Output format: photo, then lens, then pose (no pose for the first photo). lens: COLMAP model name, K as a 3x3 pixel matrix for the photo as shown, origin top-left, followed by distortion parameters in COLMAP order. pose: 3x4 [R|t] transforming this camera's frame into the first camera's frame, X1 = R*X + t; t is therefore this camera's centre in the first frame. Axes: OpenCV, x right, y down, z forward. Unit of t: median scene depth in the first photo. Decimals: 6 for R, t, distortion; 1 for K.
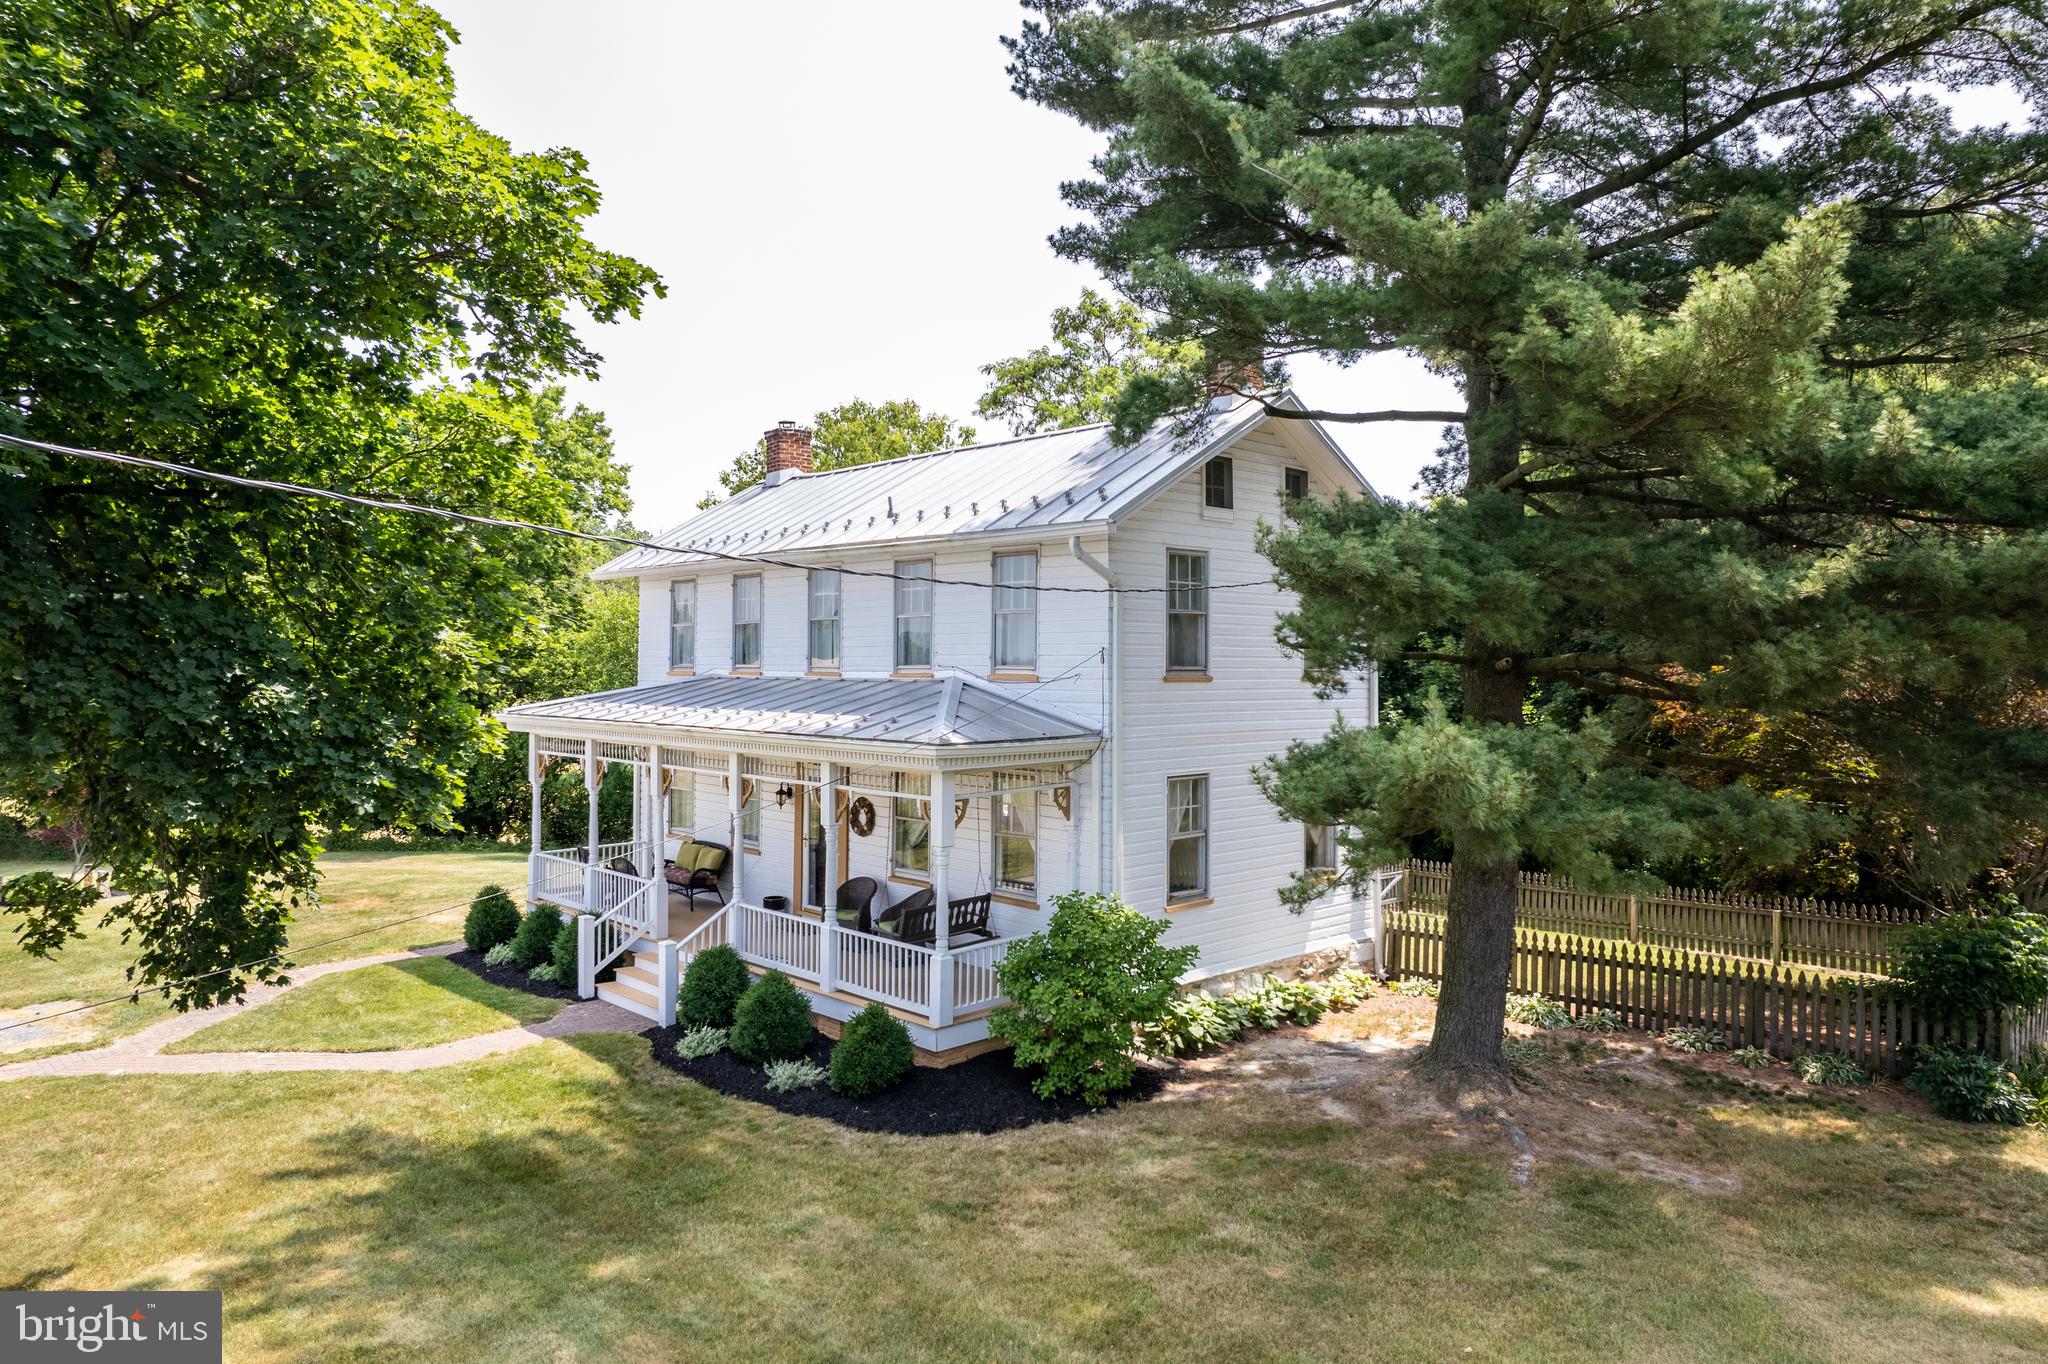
lens RADIAL K [[1377.2, 0, 1041.2], [0, 1377.2, 660.8], [0, 0, 1]] dist [-0.085704, 0.082057]
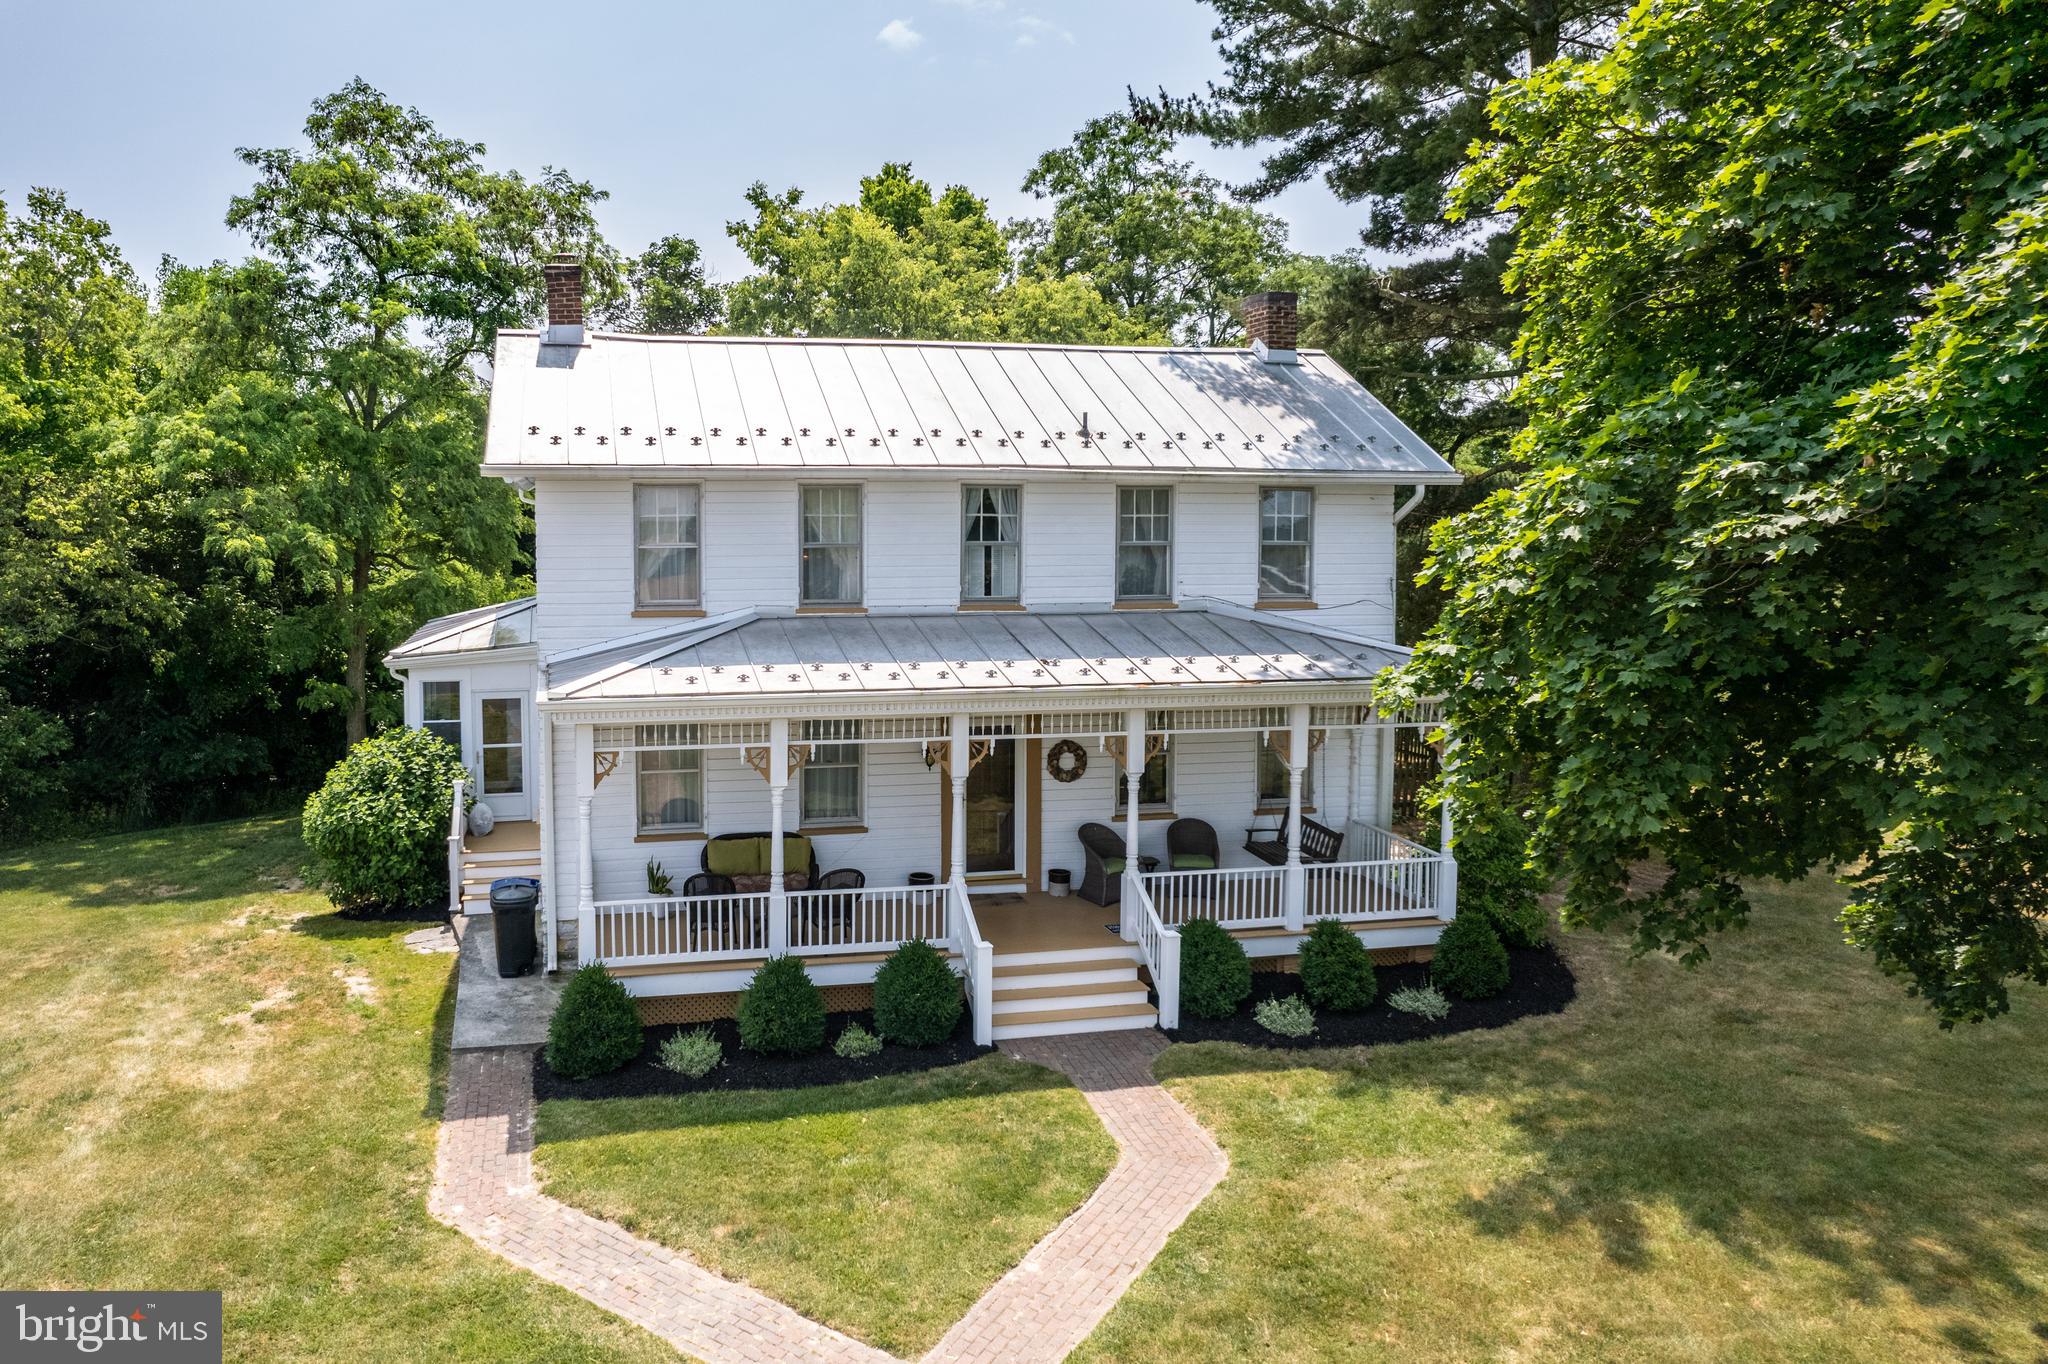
lens RADIAL K [[1416.7, 0, 811.4], [0, 1416.7, 653.9], [0, 0, 1]] dist [-0.056469, 0.039572]
pose [[0.520443, -0.079292, 0.850207, -1.264866], [-0.006506, 0.995282, 0.096805, -0.058163], [-0.853872, -0.055912, 0.517472, 0.831406]]
